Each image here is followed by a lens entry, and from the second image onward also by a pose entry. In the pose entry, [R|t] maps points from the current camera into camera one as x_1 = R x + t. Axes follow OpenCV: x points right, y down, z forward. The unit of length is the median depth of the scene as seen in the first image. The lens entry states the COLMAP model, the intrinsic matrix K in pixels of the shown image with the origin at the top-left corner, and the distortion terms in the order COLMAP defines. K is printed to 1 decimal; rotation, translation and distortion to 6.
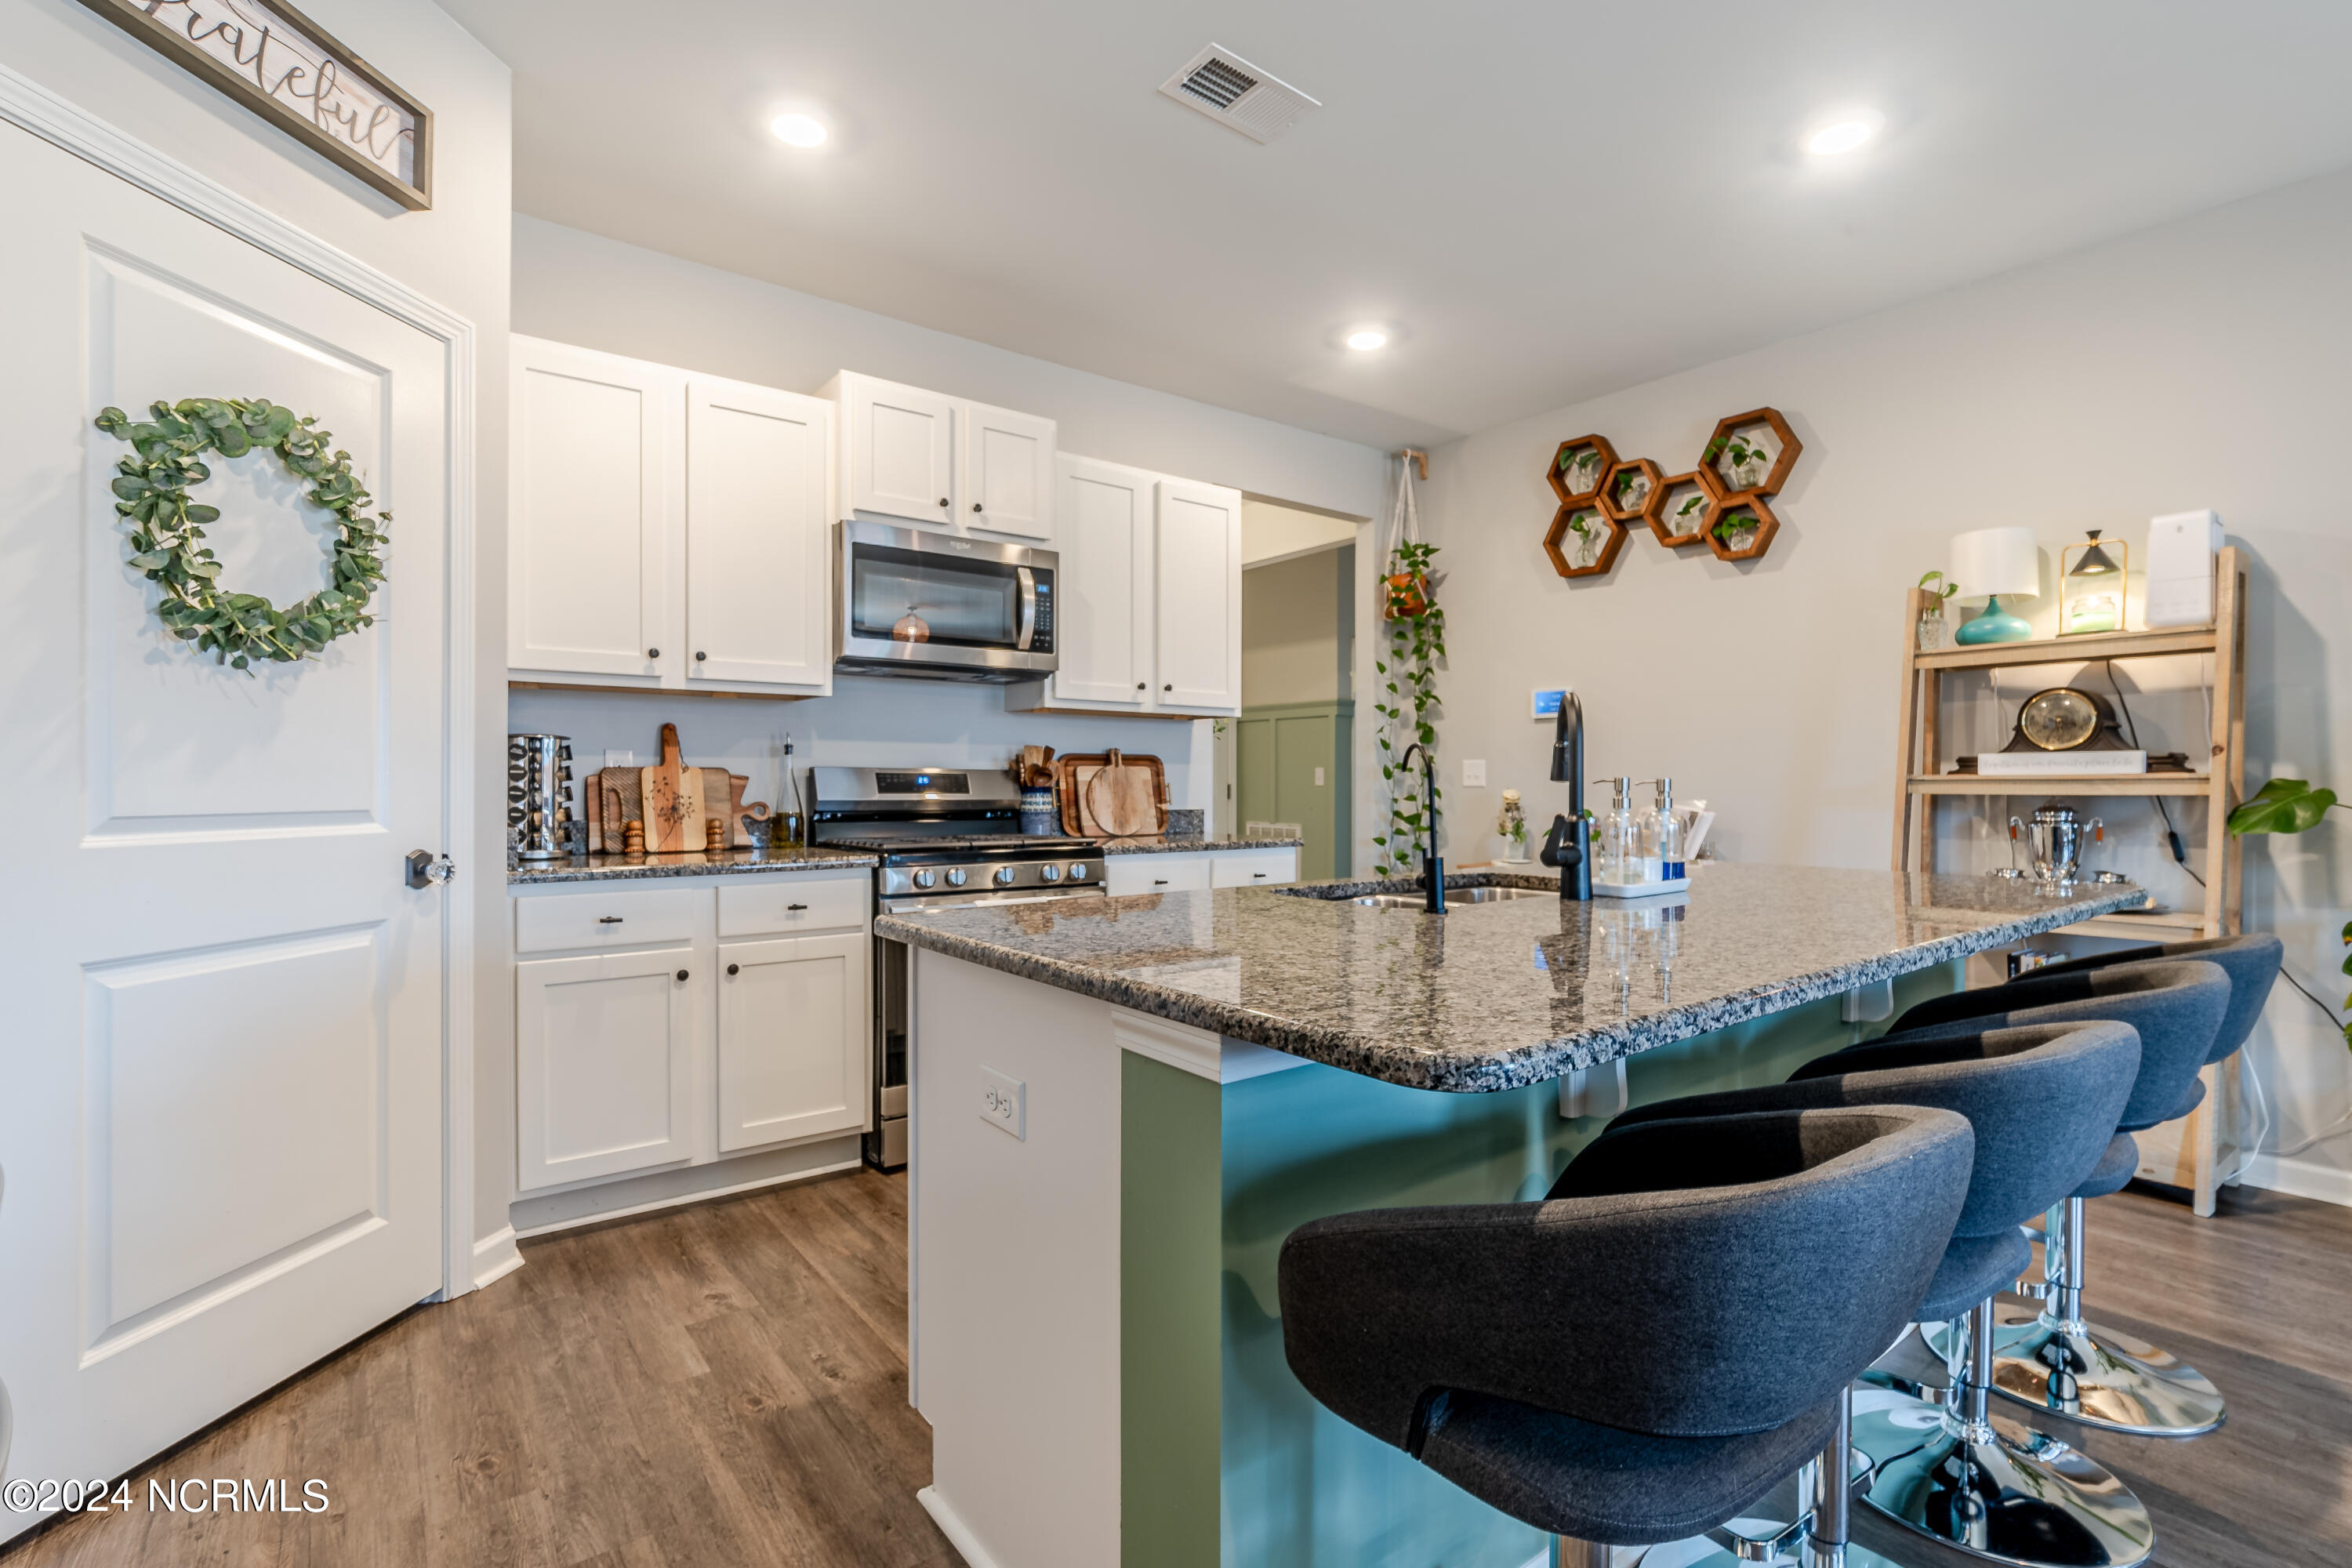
lens RADIAL K [[1080.3, 0, 1176.0], [0, 1080.3, 784.0], [0, 0, 1]] dist [-0.001739, -0.000265]
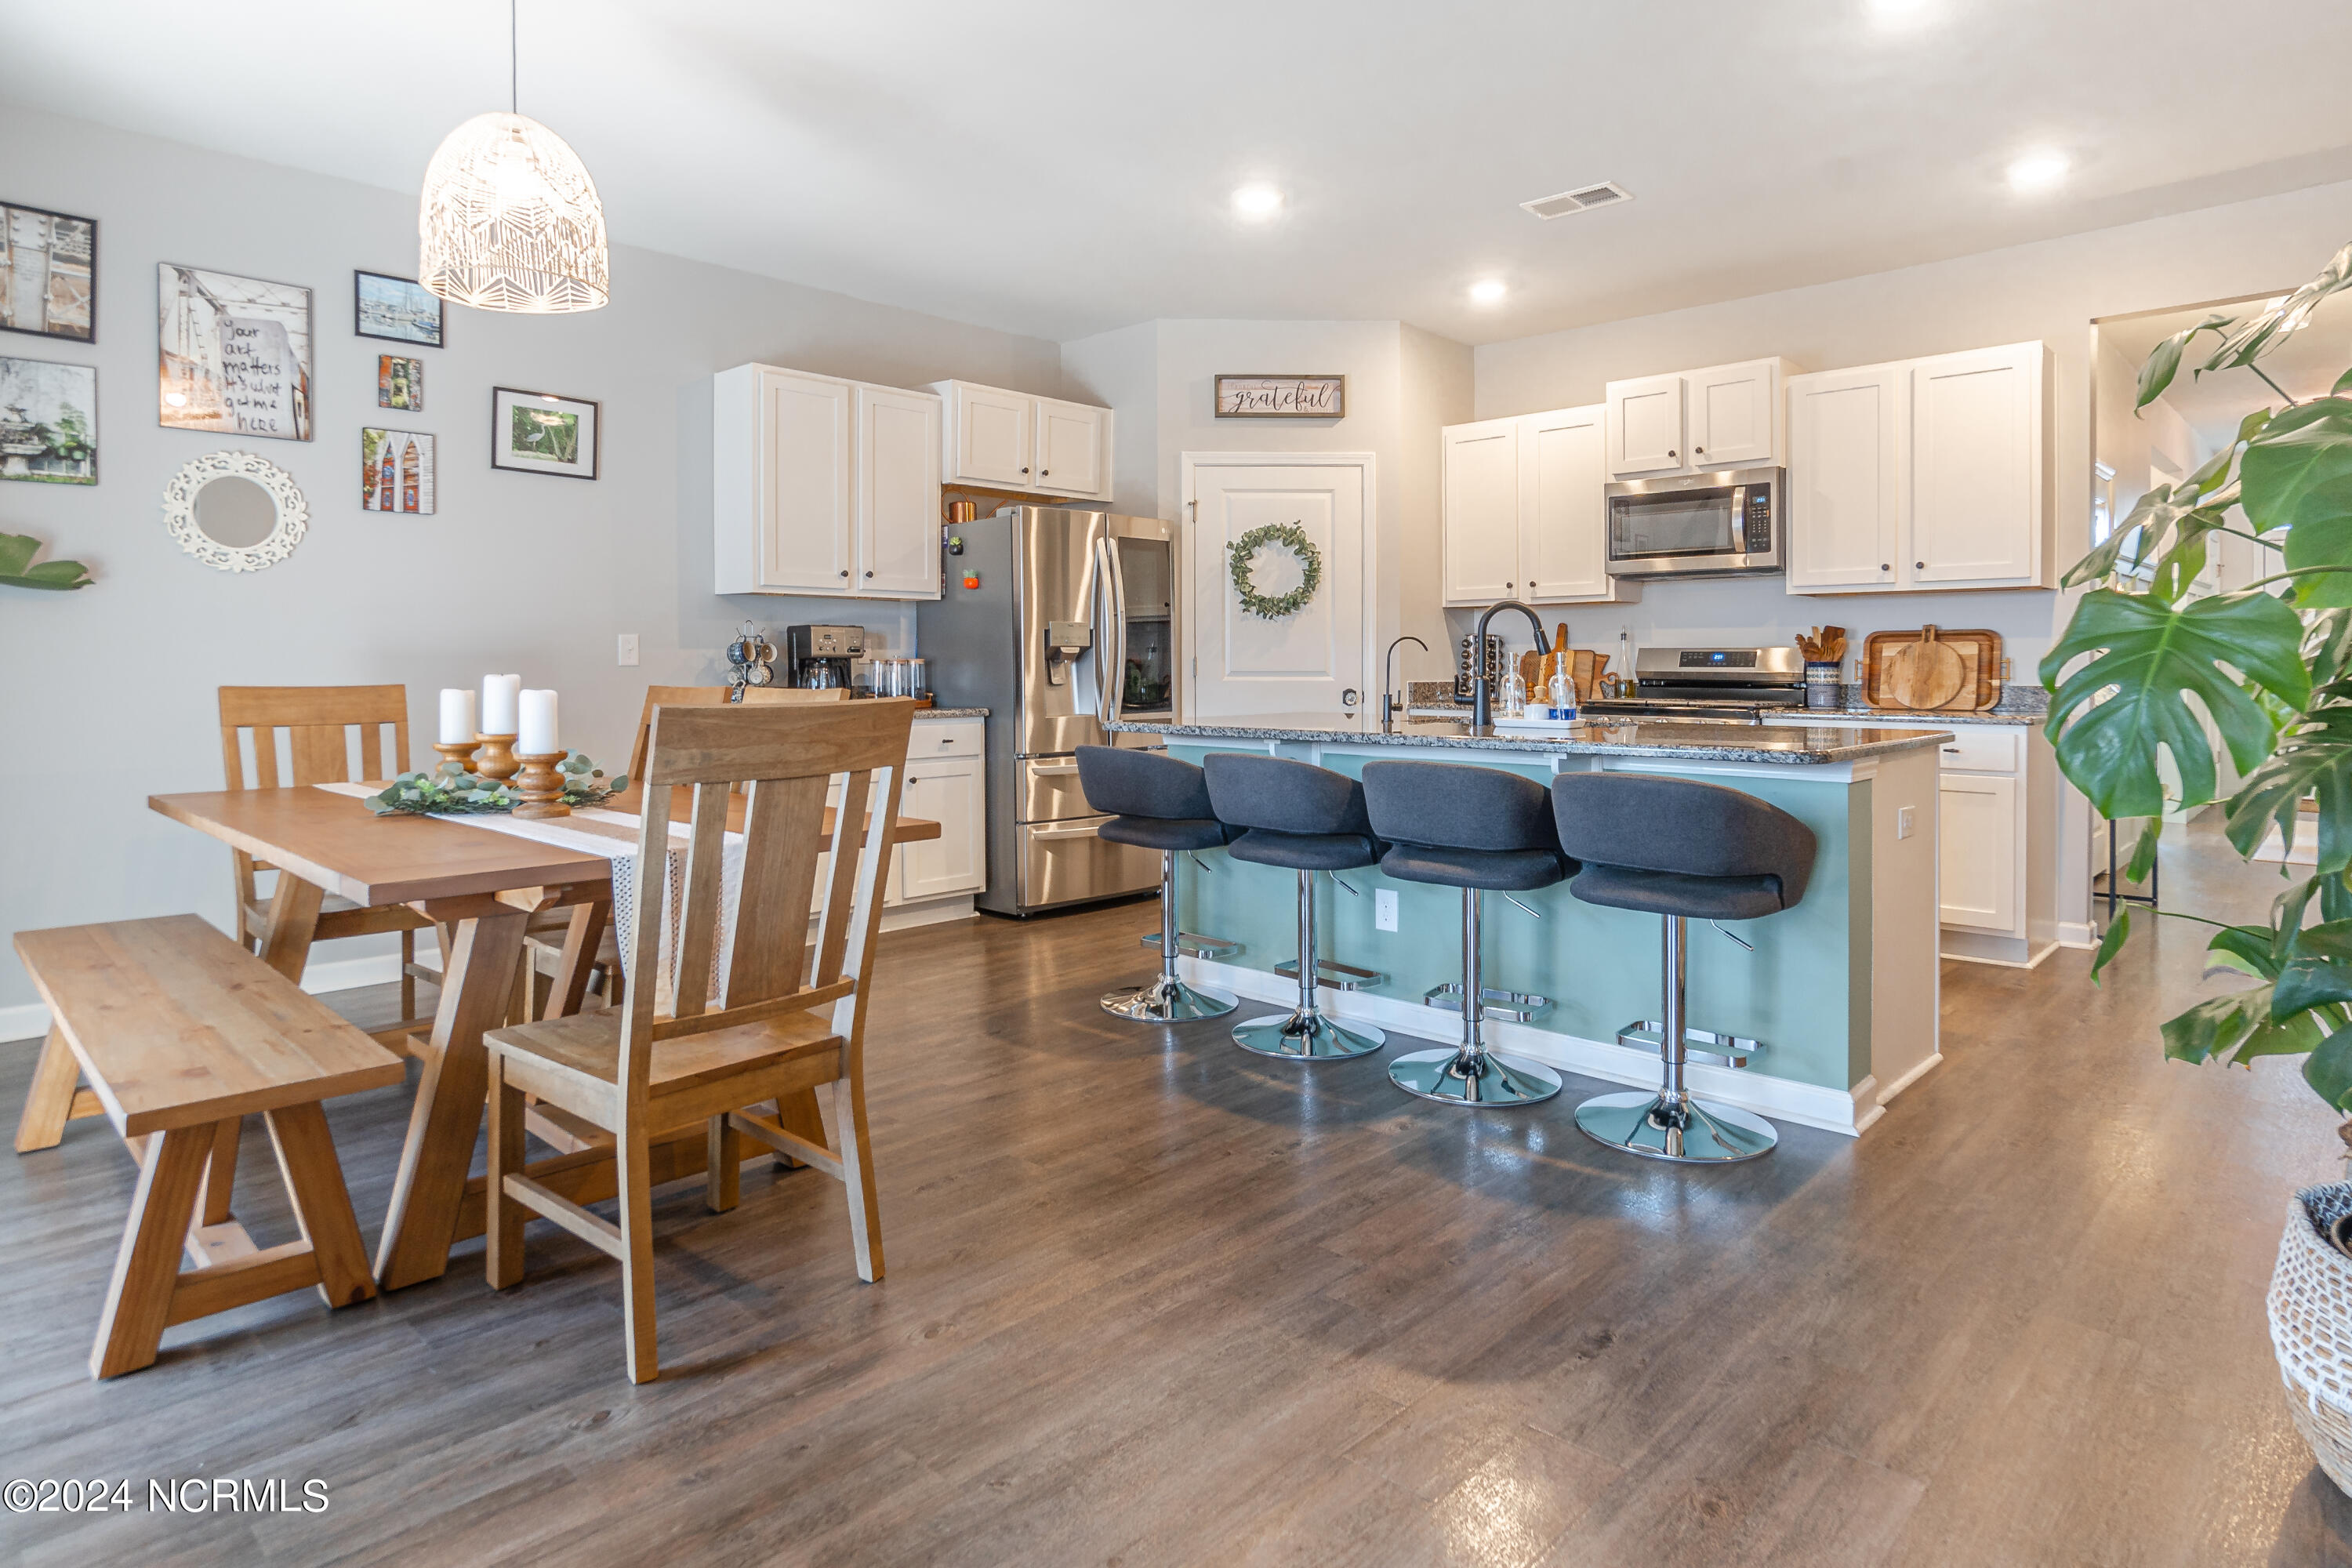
lens RADIAL K [[1289.1, 0, 1201.0], [0, 1289.1, 672.9], [0, 0, 1]] dist [-0.004569, 0.000352]
pose [[0.159967, 0.005746, -0.987106, 1.378736], [0.000351, 0.999983, 0.005878, 0.007139], [0.987122, -0.001287, 0.159962, 0.161043]]
